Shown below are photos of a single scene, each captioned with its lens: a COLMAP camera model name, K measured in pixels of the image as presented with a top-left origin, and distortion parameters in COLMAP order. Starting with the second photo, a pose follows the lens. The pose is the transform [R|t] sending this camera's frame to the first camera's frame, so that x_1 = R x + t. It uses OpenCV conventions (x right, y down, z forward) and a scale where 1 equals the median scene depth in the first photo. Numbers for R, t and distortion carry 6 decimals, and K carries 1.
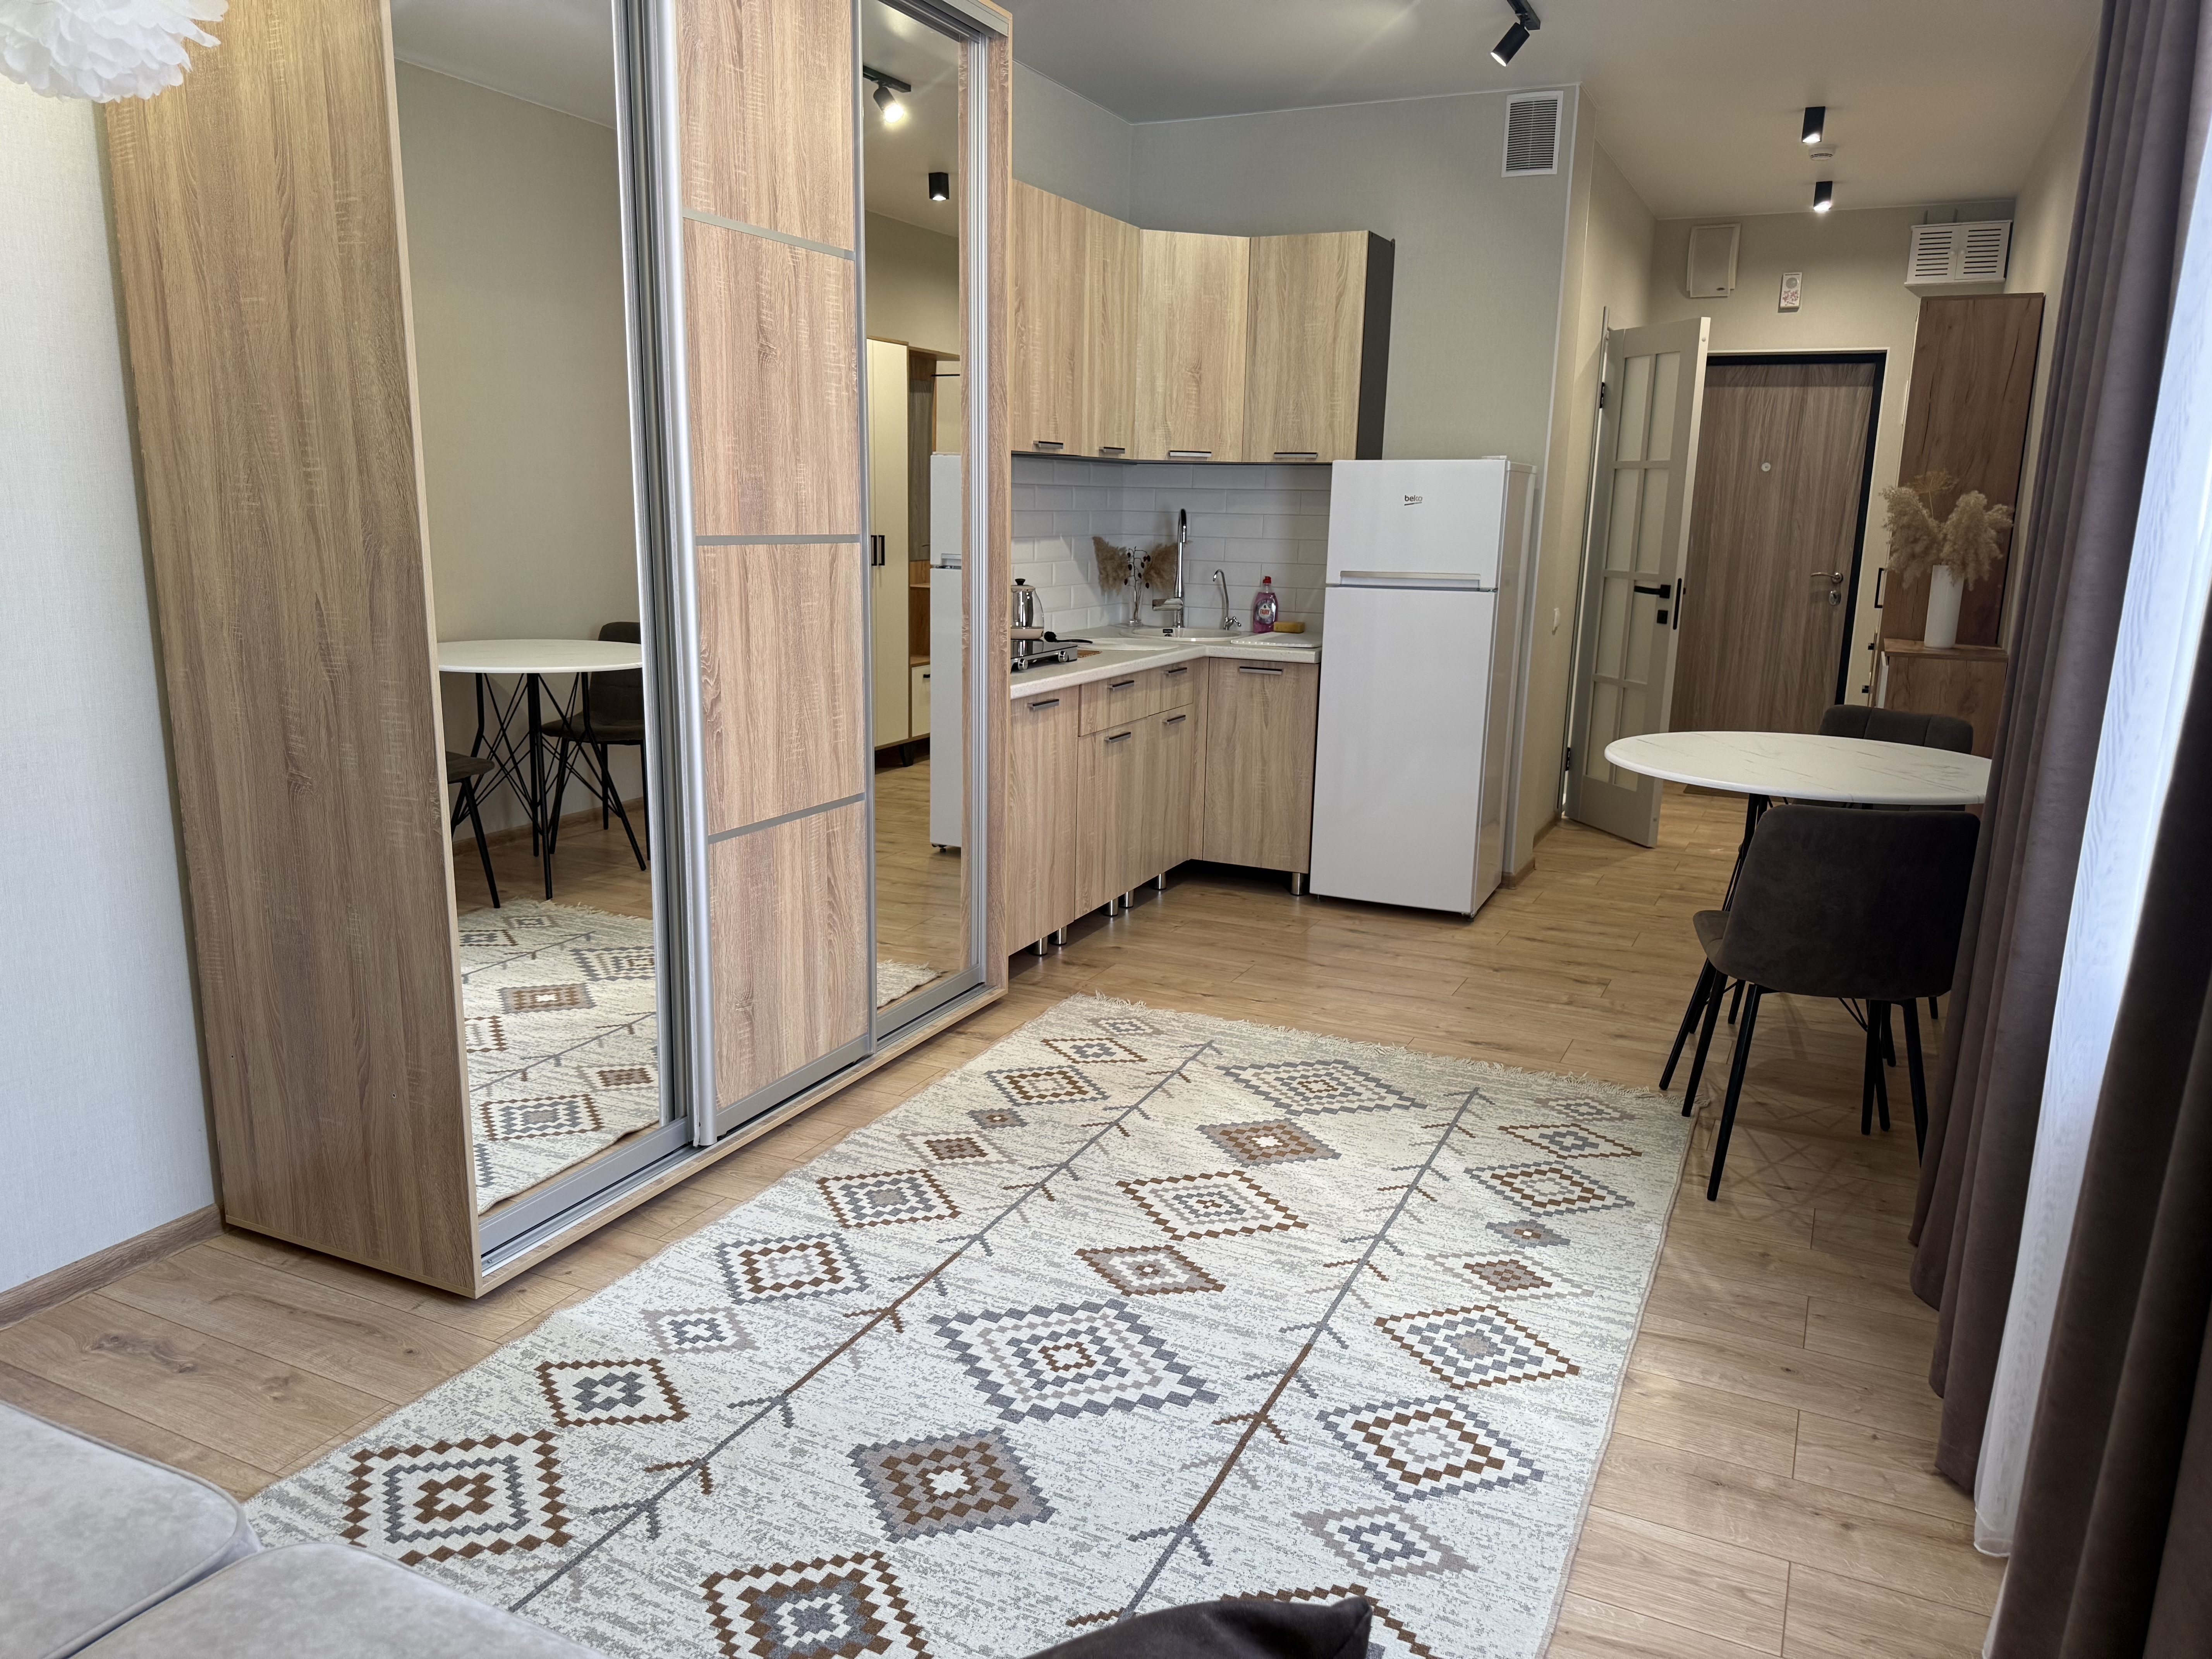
lens RADIAL K [[1534.5, 0, 1116.6], [0, 1534.5, 821.9], [0, 0, 1]] dist [0.167672, -0.355931]
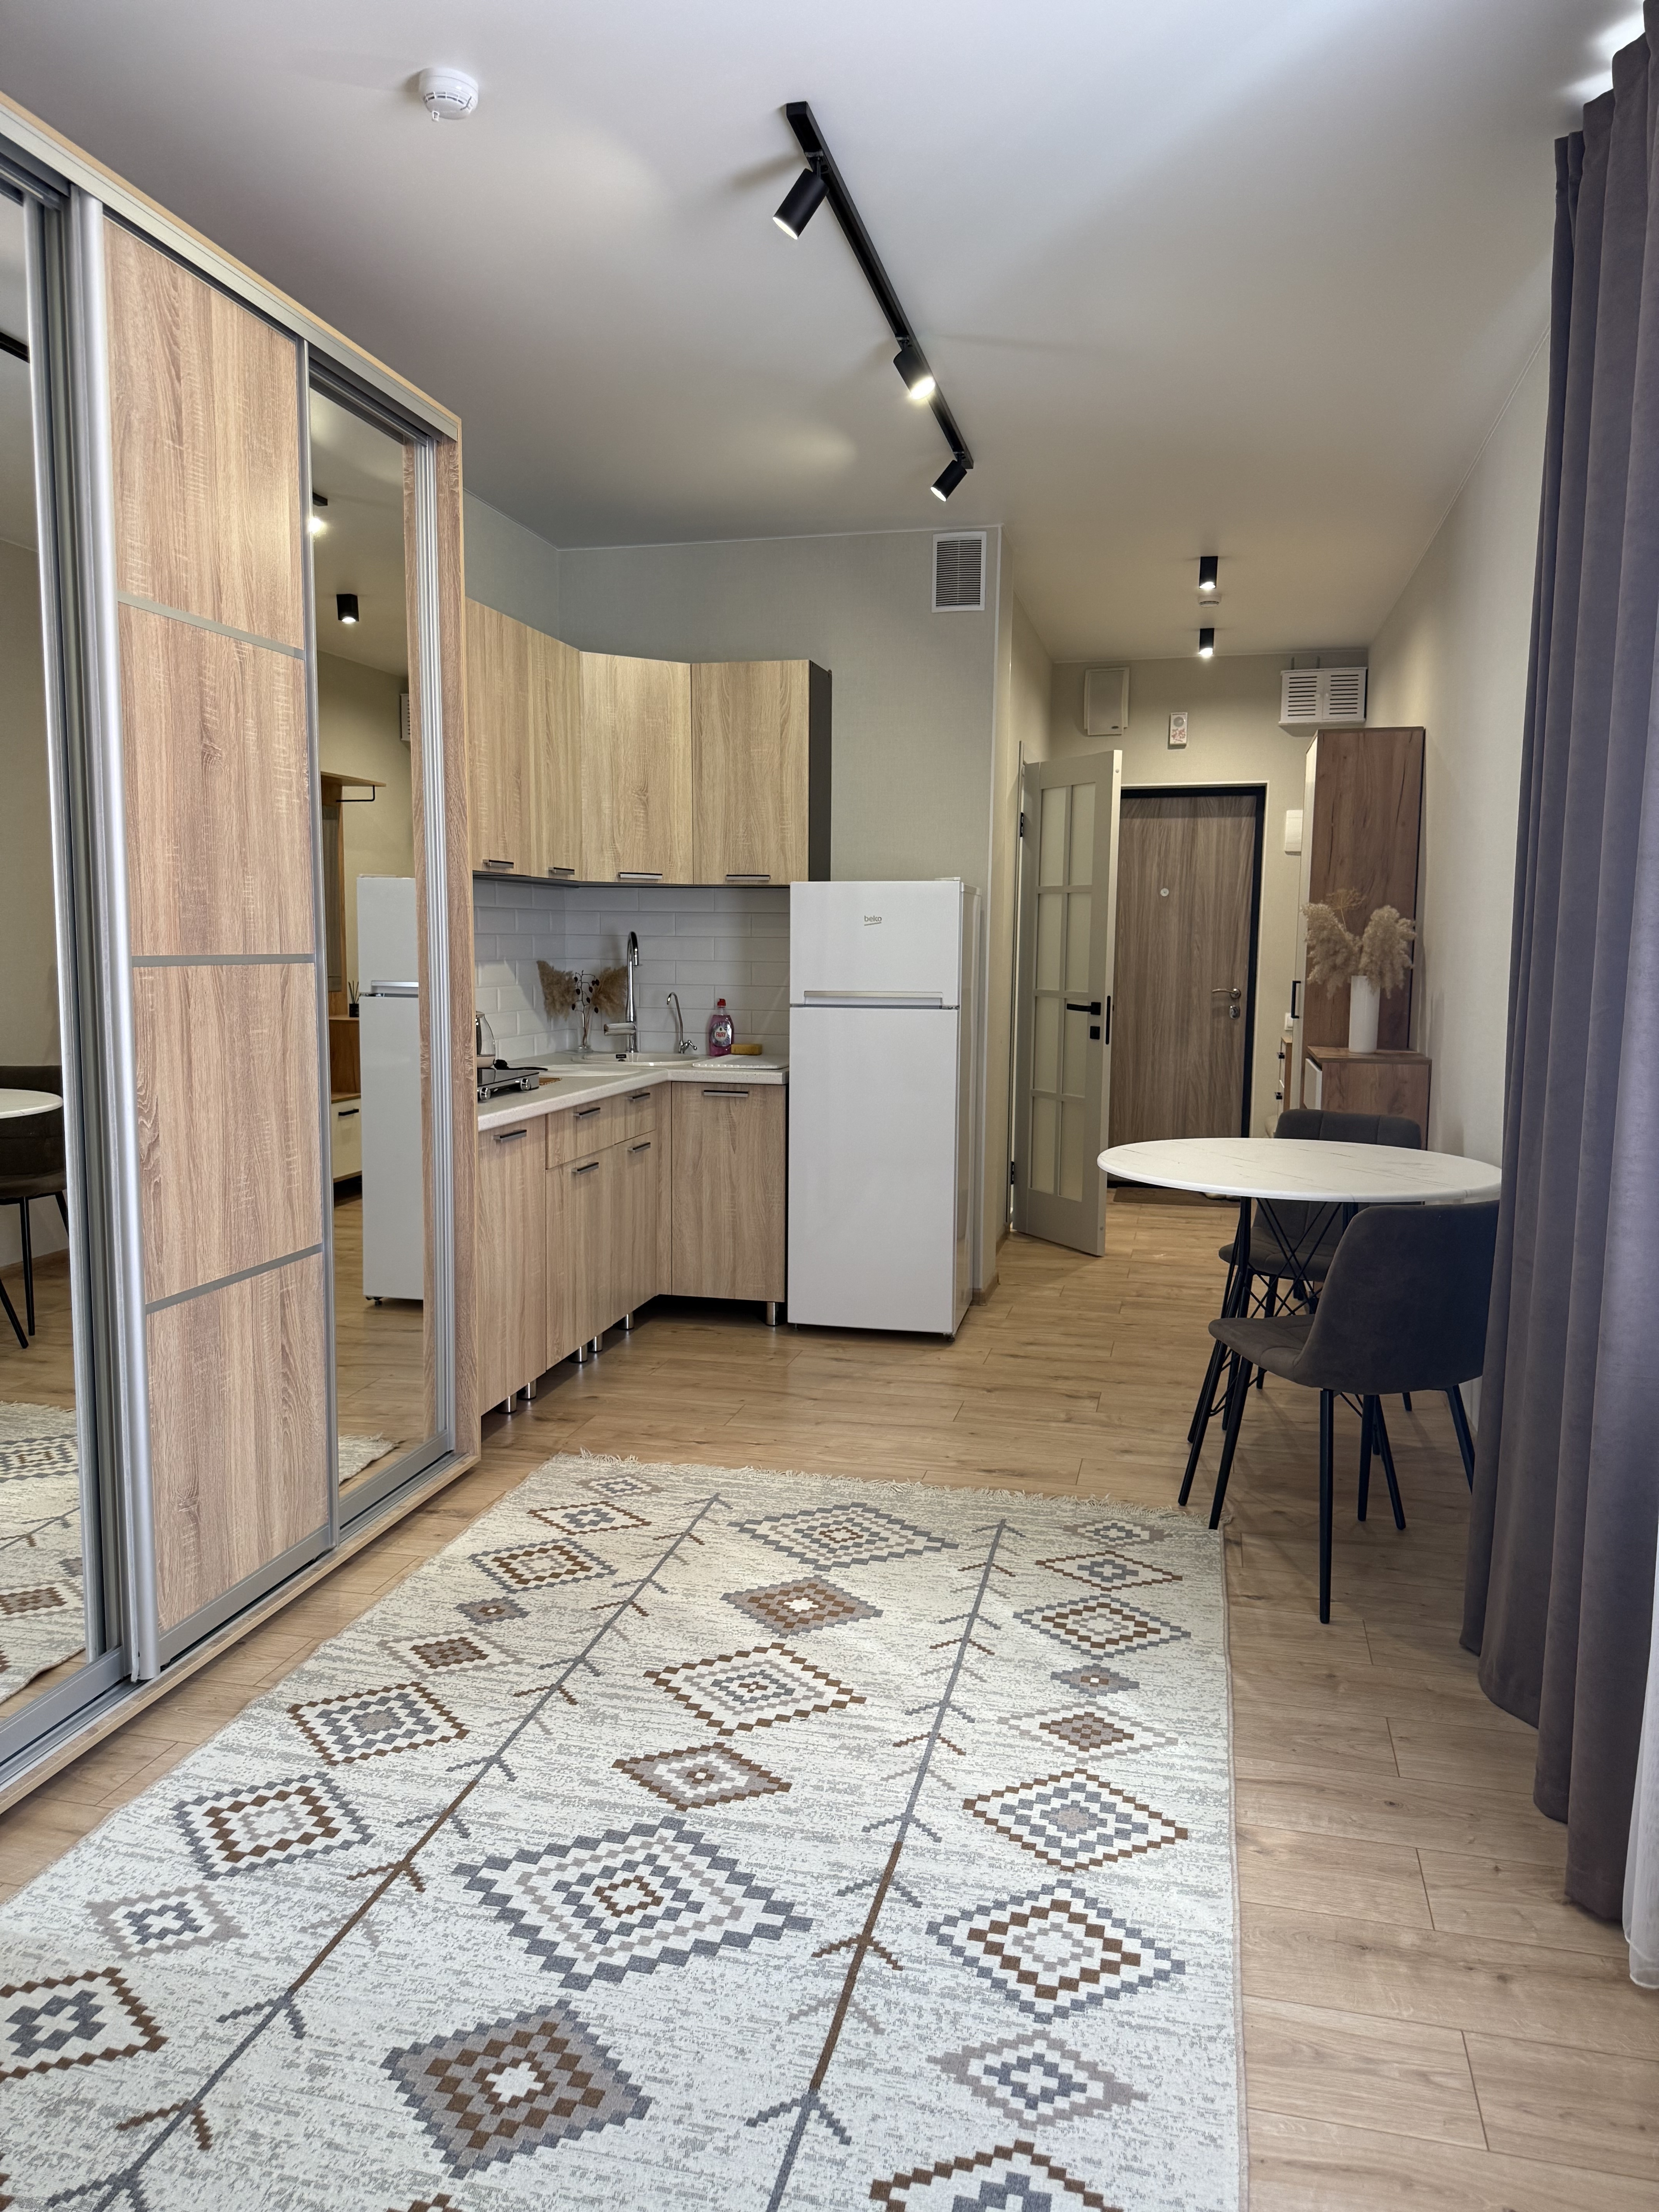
lens RADIAL K [[1553.9, 0, 829.5], [0, 1553.9, 1106.0], [0, 0, 1]] dist [0.020071, -0.015264]
pose [[0.977840, -0.035274, 0.206363, -0.079895], [0.053323, 0.995158, -0.082564, -0.011900], [-0.202451, 0.091738, 0.974986, 0.093647]]
